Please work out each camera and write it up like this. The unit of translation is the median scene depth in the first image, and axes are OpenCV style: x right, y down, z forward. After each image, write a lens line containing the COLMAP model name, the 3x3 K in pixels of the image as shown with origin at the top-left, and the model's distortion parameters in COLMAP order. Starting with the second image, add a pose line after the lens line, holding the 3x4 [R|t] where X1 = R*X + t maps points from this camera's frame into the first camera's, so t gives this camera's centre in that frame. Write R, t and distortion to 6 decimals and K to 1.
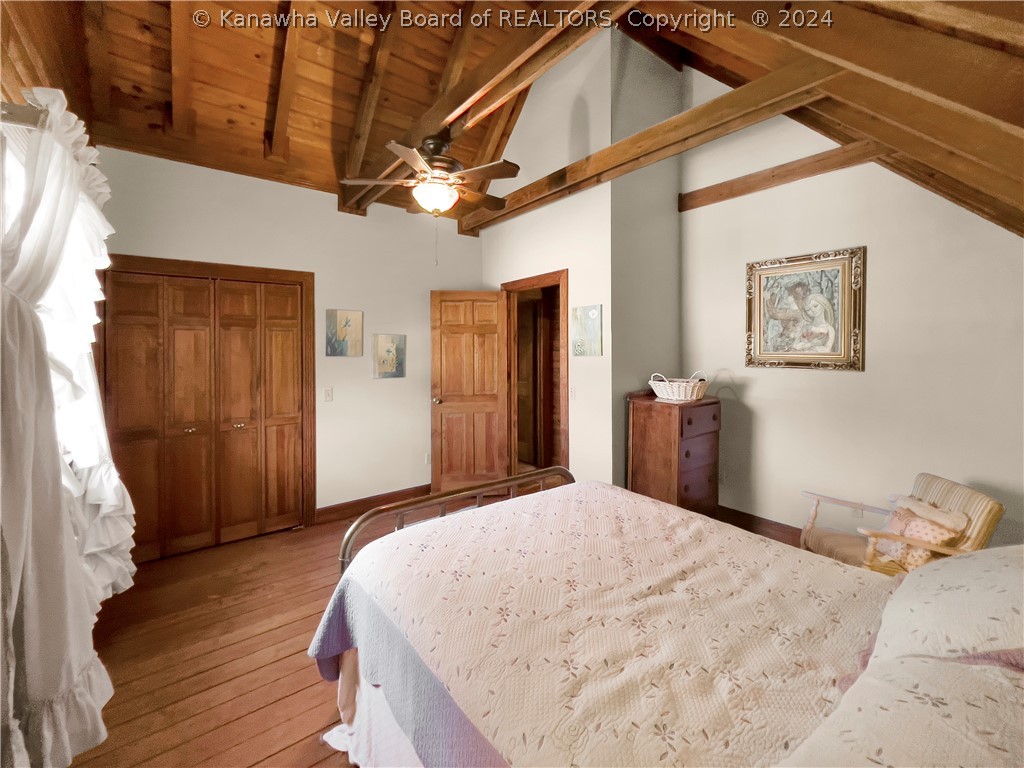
lens RADIAL K [[431.6, 0, 512.9], [0, 431.6, 346.3], [0, 0, 1]] dist [-0.000694, -0.000054]
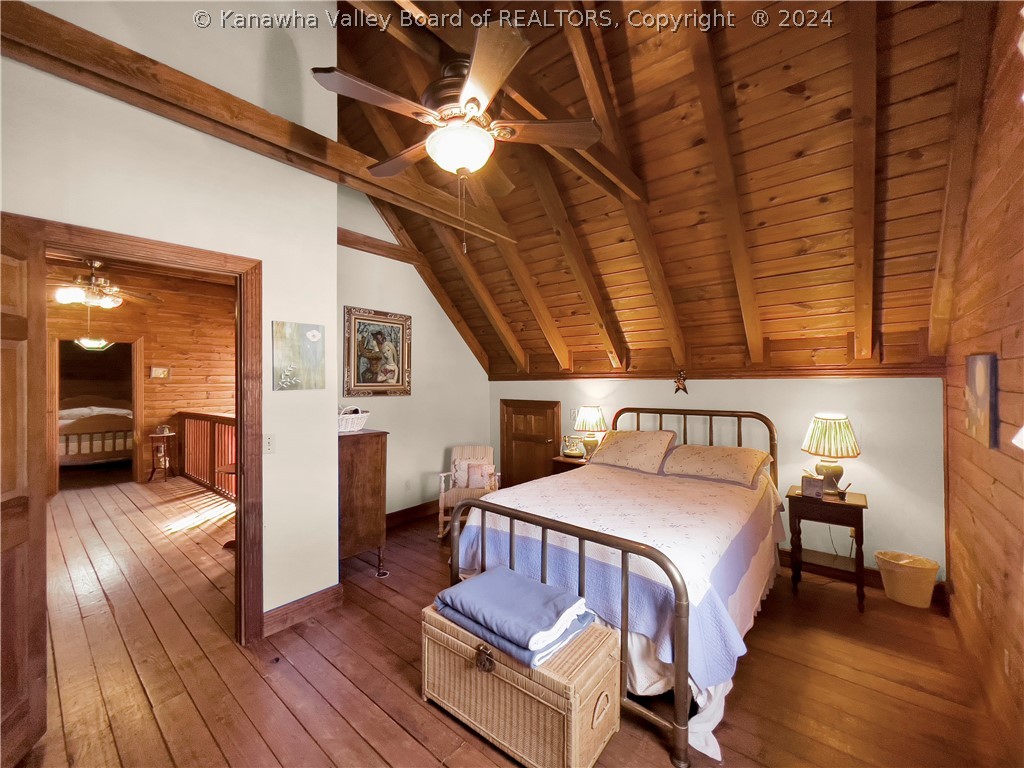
lens RADIAL K [[412.4, 0, 510.5], [0, 412.4, 381.2], [0, 0, 1]] dist [0.000411, 0.000159]
pose [[-0.201926, 0.004337, 0.979391, -0.664121], [-0.001452, 0.999988, -0.004727, 0.011687], [-0.979400, -0.002376, -0.201917, 0.860017]]
